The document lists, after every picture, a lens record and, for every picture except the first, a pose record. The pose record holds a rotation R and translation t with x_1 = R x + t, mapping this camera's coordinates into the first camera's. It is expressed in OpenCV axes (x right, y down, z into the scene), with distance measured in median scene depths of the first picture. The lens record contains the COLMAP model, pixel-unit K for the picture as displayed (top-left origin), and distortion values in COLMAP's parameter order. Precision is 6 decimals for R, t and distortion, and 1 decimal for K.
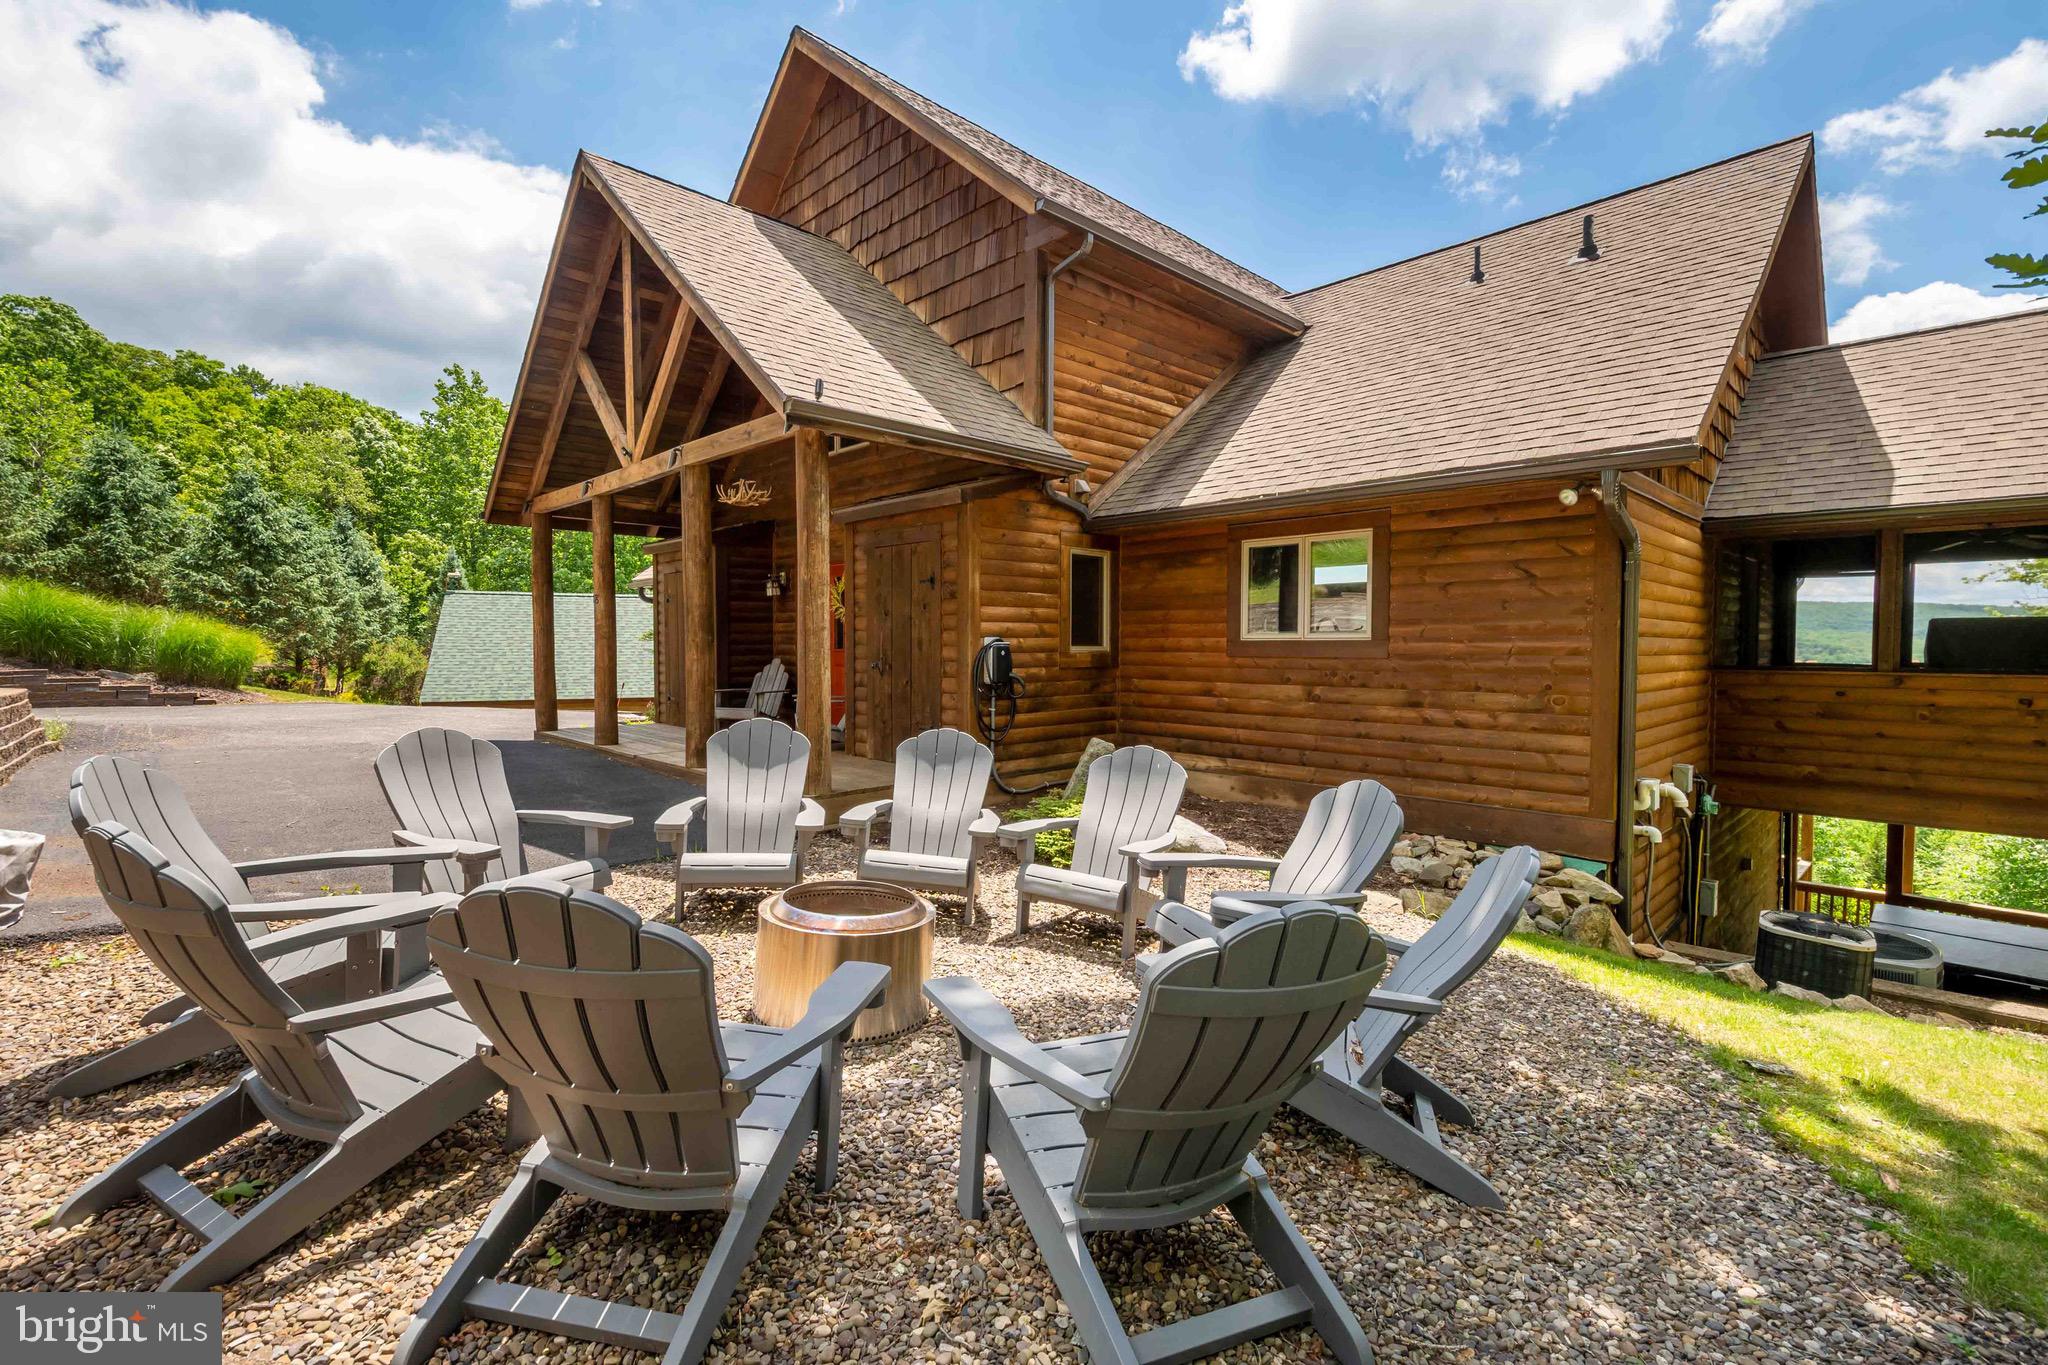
lens RADIAL K [[901.2, 0, 1031.4], [0, 901.2, 679.5], [0, 0, 1]] dist [-0.011002, 0.000982]
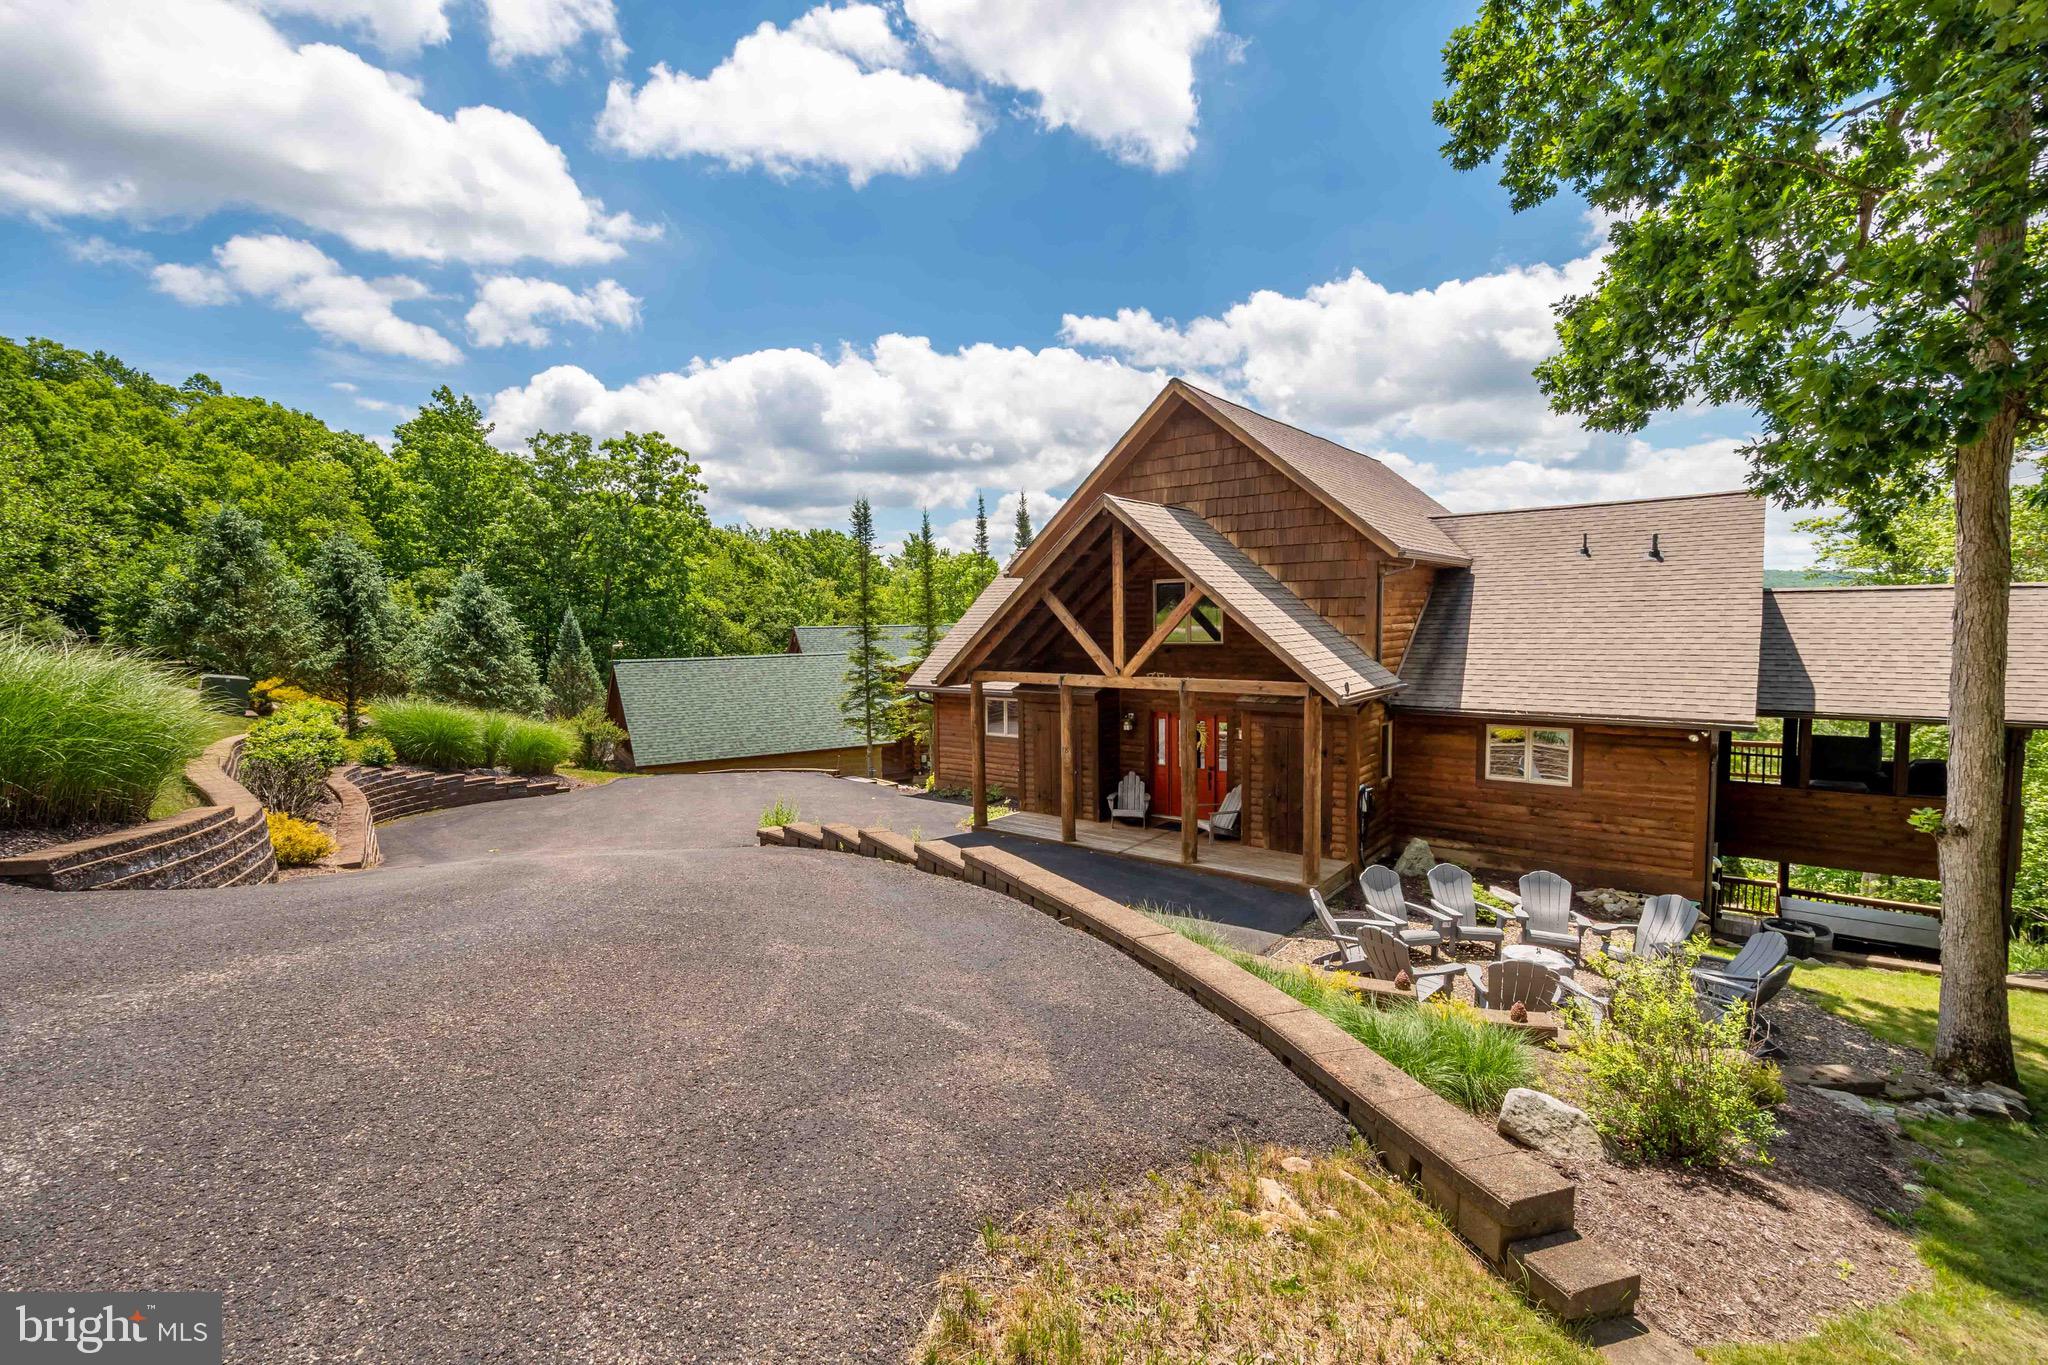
lens RADIAL K [[901.2, 0, 1012.9], [0, 901.2, 686.0], [0, 0, 1]] dist [-0.011002, 0.000982]
pose [[0.990842, -0.027109, 0.132279, -0.972488], [0.021405, 0.998787, 0.044349, -0.341432], [-0.133321, -0.041112, 0.990220, -0.674914]]
